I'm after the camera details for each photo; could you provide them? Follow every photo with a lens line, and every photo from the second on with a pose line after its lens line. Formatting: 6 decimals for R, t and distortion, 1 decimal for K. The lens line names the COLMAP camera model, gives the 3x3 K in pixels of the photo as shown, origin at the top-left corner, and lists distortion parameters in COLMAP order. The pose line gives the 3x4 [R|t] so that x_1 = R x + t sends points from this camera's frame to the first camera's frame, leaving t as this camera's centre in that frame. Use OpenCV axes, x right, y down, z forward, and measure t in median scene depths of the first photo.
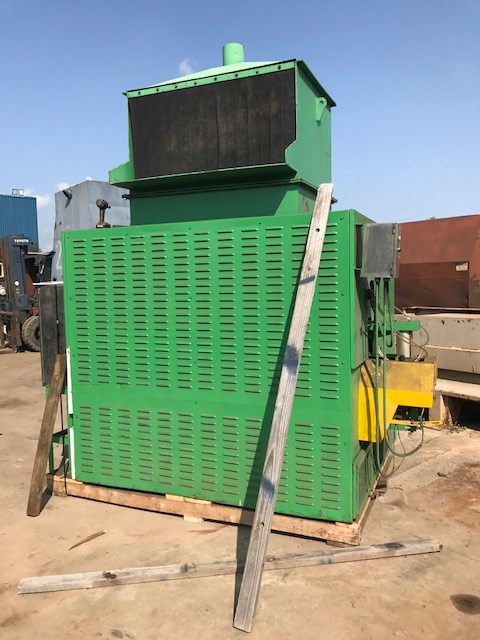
lens RADIAL K [[529.4, 0, 240.7], [0, 529.4, 320.4], [0, 0, 1]] dist [0.051774, -0.069790]
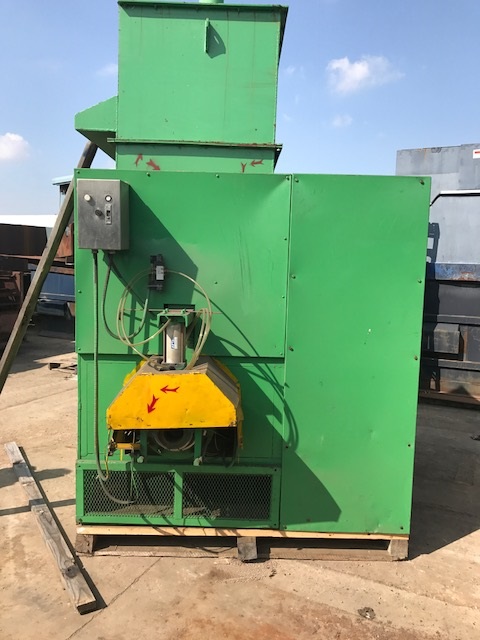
lens RADIAL K [[529.4, 0, 243.7], [0, 529.4, 316.6], [0, 0, 1]] dist [0.051774, -0.069790]
pose [[0.382827, 0.119404, -0.916071, 0.853253], [-0.102033, 0.991010, 0.086533, -0.050241], [0.918168, 0.060343, 0.391568, 0.699710]]
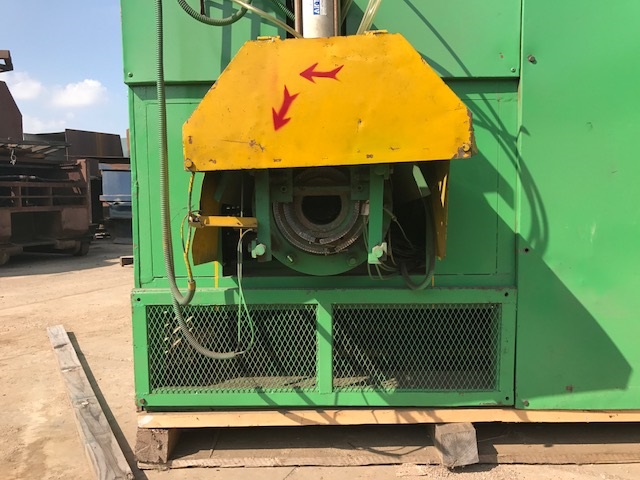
lens RADIAL K [[529.4, 0, 320.9], [0, 529.4, 242.5], [0, 0, 1]] dist [0.051774, -0.069790]
pose [[0.376131, 0.088411, -0.922339, 0.549220], [-0.065190, 0.995496, 0.068838, 0.148847], [0.924271, 0.034235, 0.380200, 0.761122]]
